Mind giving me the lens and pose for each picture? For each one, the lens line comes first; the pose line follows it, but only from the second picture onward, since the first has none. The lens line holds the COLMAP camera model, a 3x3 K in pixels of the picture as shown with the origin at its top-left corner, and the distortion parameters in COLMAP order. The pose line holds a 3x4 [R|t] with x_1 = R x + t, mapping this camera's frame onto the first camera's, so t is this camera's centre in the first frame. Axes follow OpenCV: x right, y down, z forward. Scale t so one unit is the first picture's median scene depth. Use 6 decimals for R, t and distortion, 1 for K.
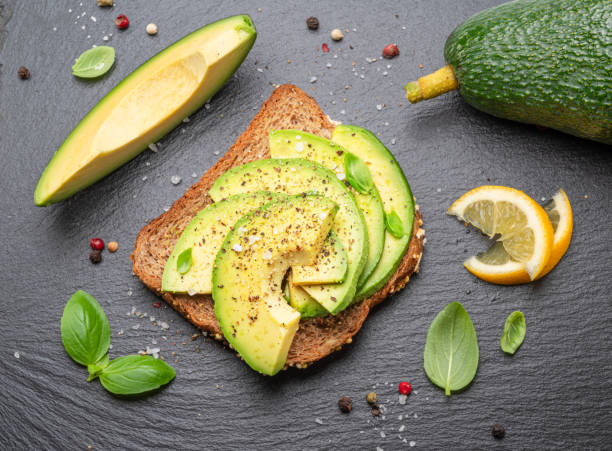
lens RADIAL K [[2663.0, 0, 310.3], [0, 2663.0, 227.0], [0, 0, 1]] dist [-0.013732, 0.000000]
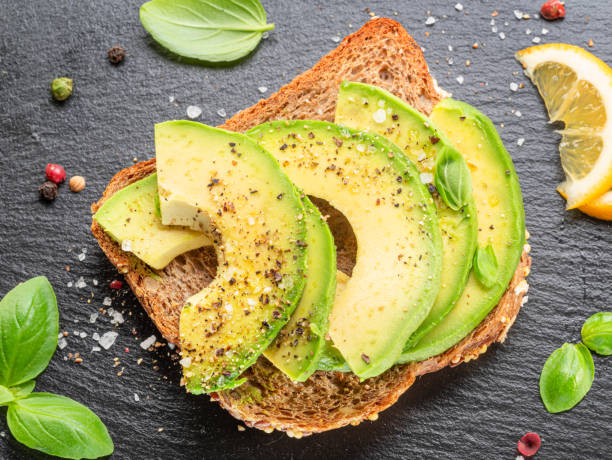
lens RADIAL K [[2718.5, 0, 301.7], [0, 2718.5, 230.8], [0, 0, 1]] dist [0.063070, 0.000000]
pose [[0.963012, 0.264091, -0.053508, 0.021000], [-0.261750, 0.963992, 0.046972, -0.028704], [0.063986, -0.031229, 0.997462, 0.316684]]
